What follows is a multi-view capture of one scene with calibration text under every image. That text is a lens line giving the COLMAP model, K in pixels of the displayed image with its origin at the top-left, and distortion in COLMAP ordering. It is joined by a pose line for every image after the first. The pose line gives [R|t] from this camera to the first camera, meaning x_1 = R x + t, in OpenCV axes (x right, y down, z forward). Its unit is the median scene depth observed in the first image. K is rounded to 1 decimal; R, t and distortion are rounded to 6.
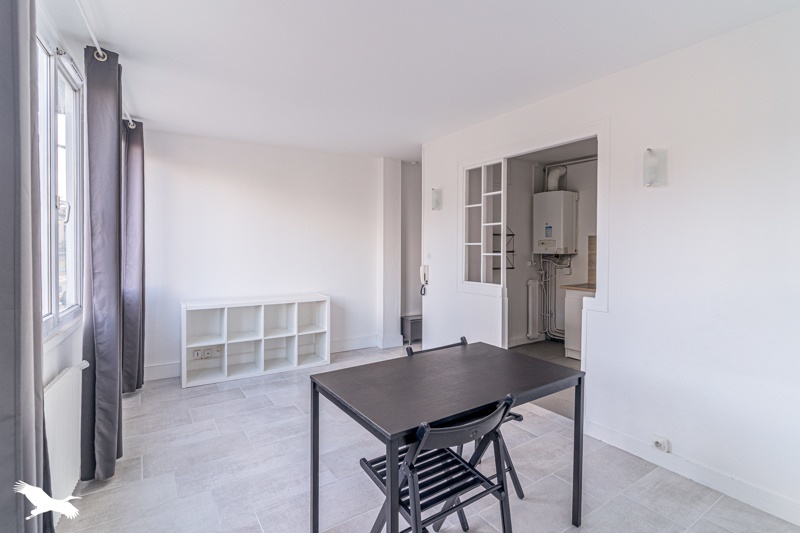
lens RADIAL K [[386.3, 0, 381.8], [0, 386.3, 246.2], [0, 0, 1]] dist [0.003407, 0.000123]
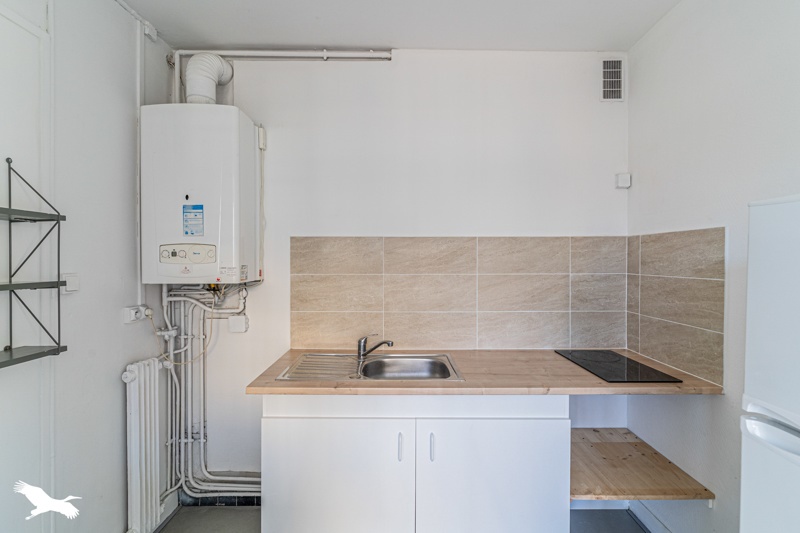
lens RADIAL K [[386.3, 0, 398.2], [0, 386.3, 264.1], [0, 0, 1]] dist [0.003407, 0.000123]
pose [[0.551397, -0.011741, 0.834160, 0.241171], [0.005332, 0.999930, 0.010549, -0.001011], [-0.834226, -0.001368, 0.551421, 0.646778]]
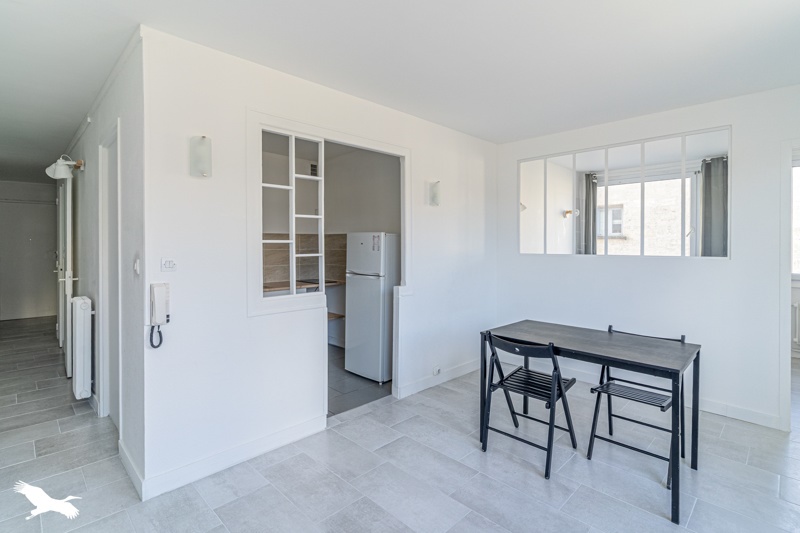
lens RADIAL K [[386.3, 0, 391.2], [0, 386.3, 245.3], [0, 0, 1]] dist [0.003407, 0.000123]
pose [[-0.189605, -0.007623, 0.981831, -0.355465], [-0.000654, 0.999971, 0.007638, -0.003048], [-0.981860, 0.000806, -0.189604, 0.677692]]
